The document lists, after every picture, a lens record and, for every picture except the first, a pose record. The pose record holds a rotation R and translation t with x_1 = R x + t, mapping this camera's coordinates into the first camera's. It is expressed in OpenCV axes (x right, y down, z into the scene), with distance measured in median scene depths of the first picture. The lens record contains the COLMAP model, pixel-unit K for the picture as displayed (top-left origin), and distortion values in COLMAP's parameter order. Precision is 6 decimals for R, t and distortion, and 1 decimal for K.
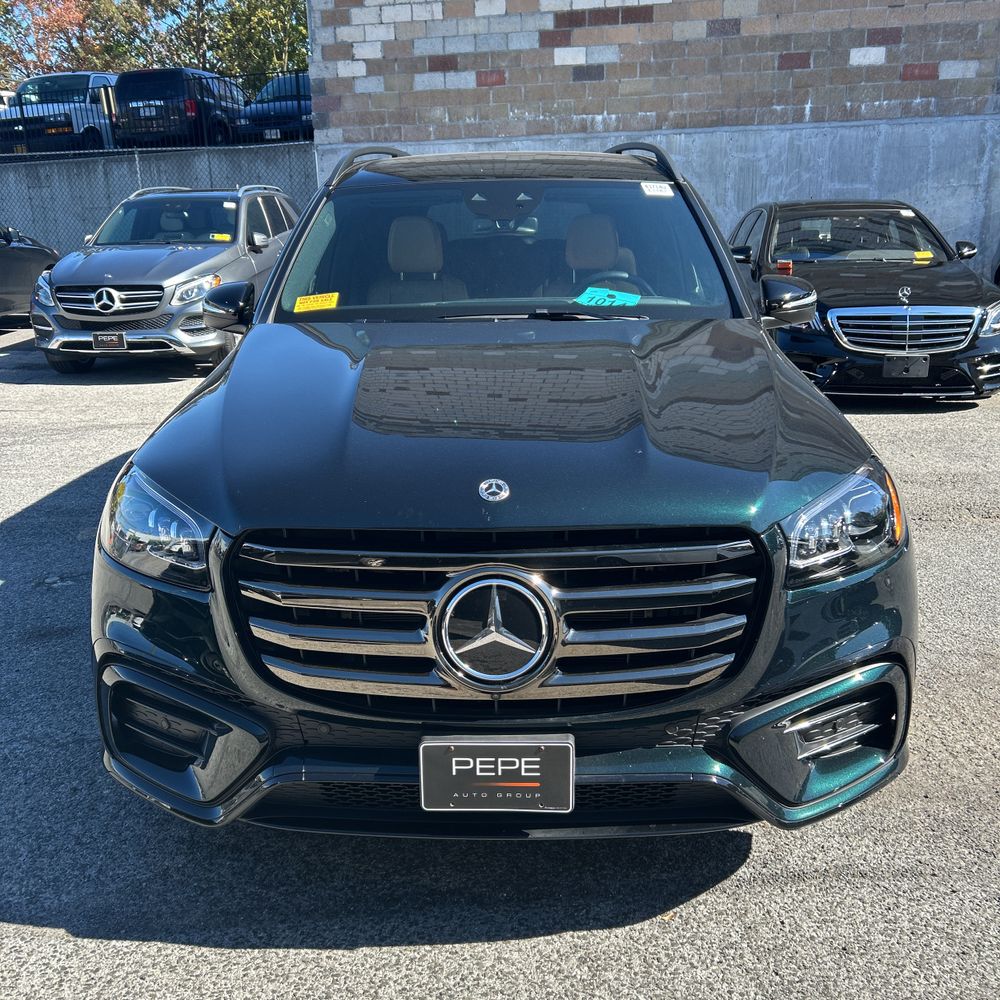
lens RADIAL K [[978.7, 0, 501.6], [0, 978.7, 502.6], [0, 0, 1]] dist [0.010177, 0.000000]
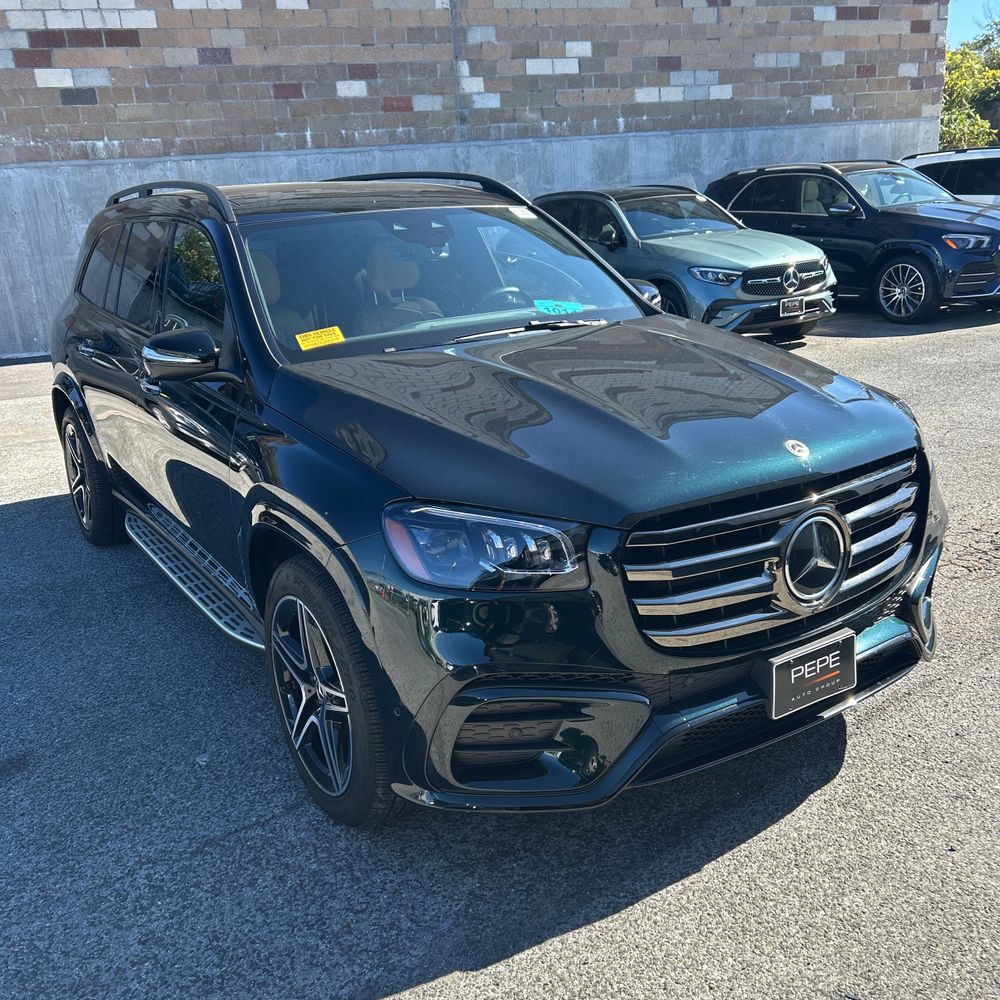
lens RADIAL K [[978.7, 0, 507.0], [0, 978.7, 496.0], [0, 0, 1]] dist [0.010177, 0.000000]
pose [[0.838323, -0.185072, 0.512799, -0.123272], [0.198868, 0.979614, 0.028440, -0.007965], [-0.507608, 0.078137, 0.858038, 0.013225]]
